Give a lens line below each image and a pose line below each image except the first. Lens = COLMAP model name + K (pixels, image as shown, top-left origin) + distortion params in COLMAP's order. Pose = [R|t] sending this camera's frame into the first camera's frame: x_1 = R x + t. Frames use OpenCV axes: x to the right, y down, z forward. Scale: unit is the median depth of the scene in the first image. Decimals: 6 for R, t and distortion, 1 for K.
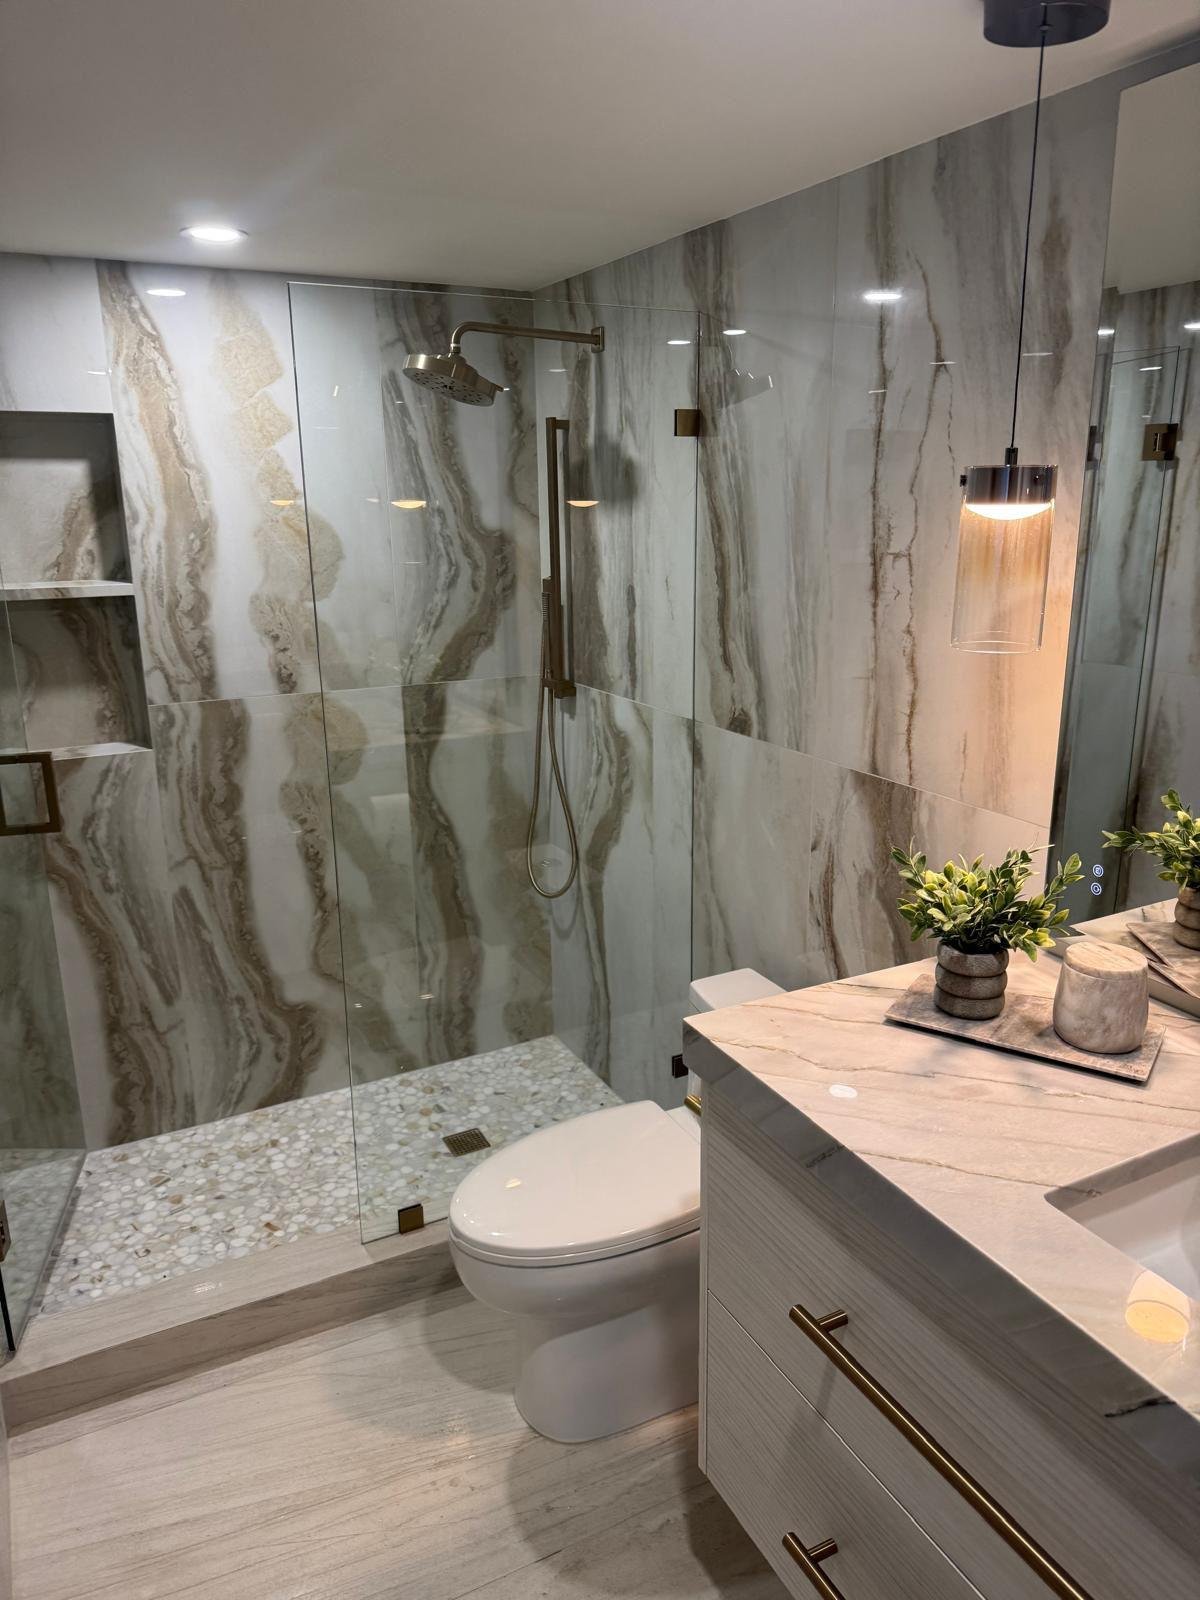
lens RADIAL K [[1147.3, 0, 608.5], [0, 1147.3, 802.3], [0, 0, 1]] dist [0.174362, -0.335571]
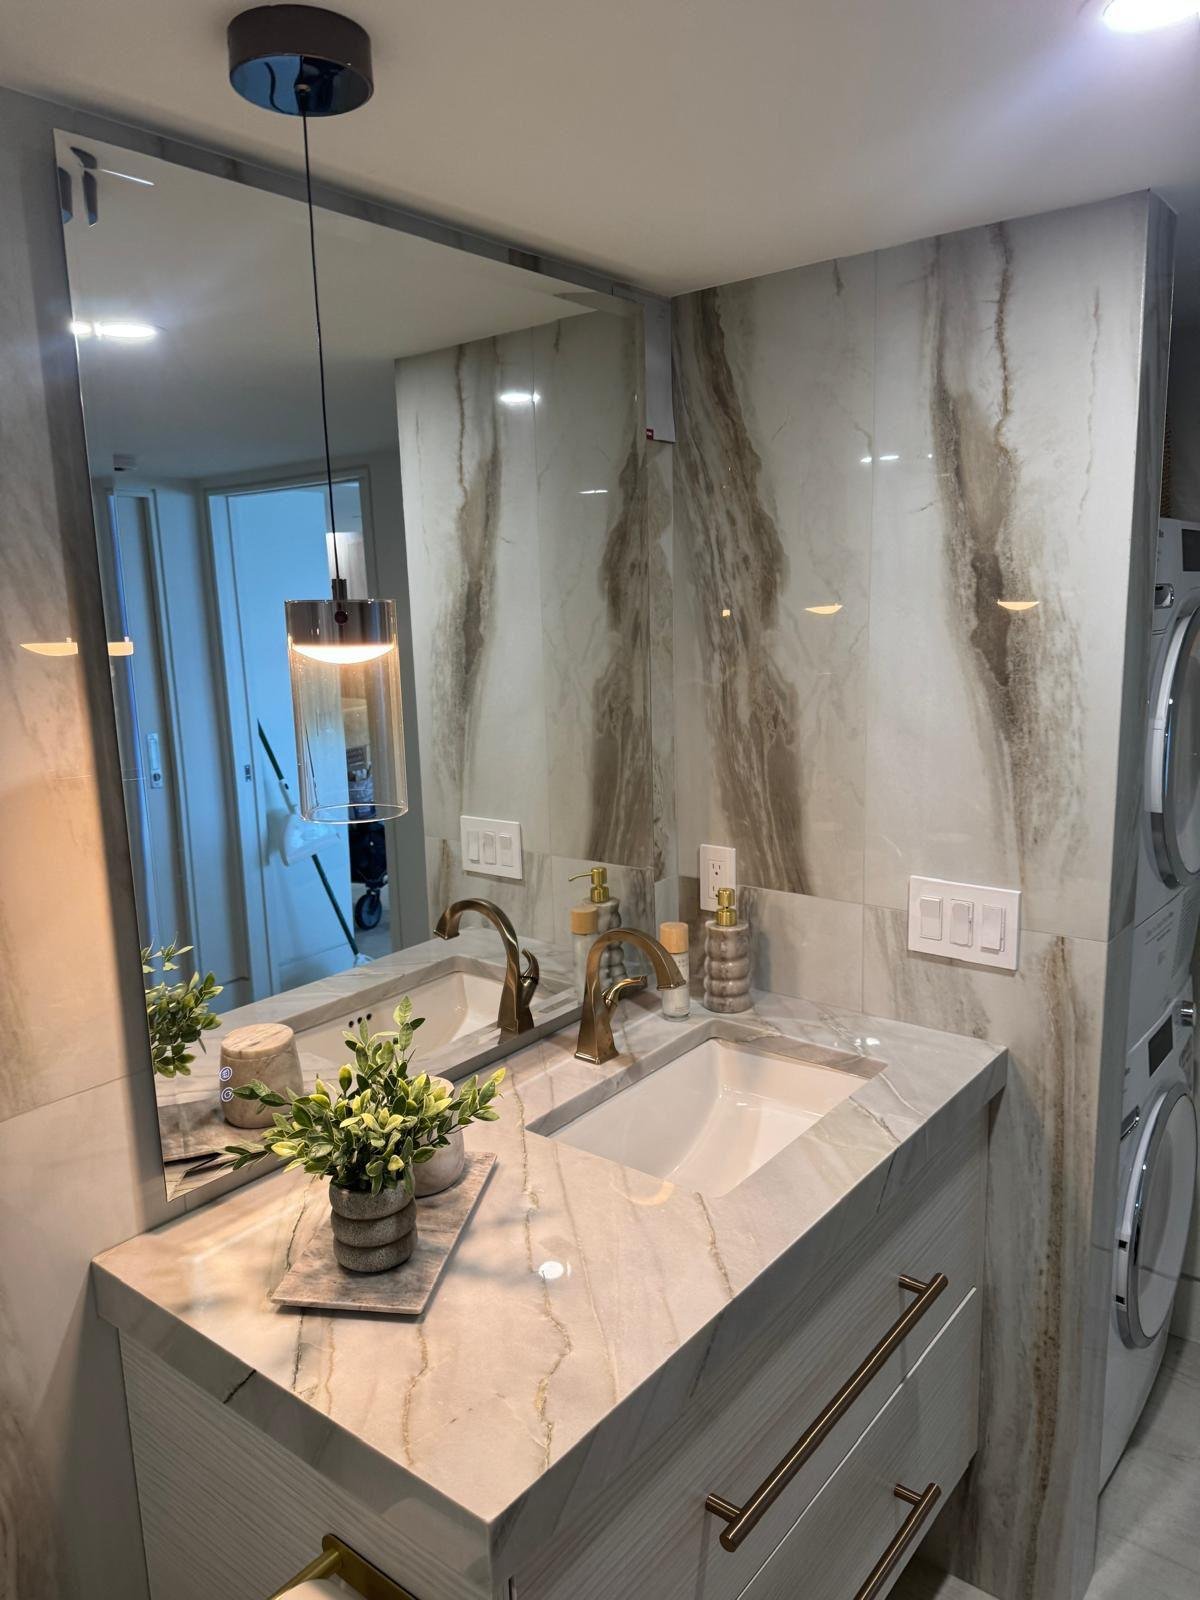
lens RADIAL K [[1144.9, 0, 596.6], [0, 1144.9, 814.8], [0, 0, 1]] dist [0.159660, -0.279233]
pose [[-0.397862, -0.157205, 0.903877, -0.477822], [0.277830, 0.918304, 0.282007, -0.316476], [-0.874366, 0.363324, -0.321682, 1.116806]]
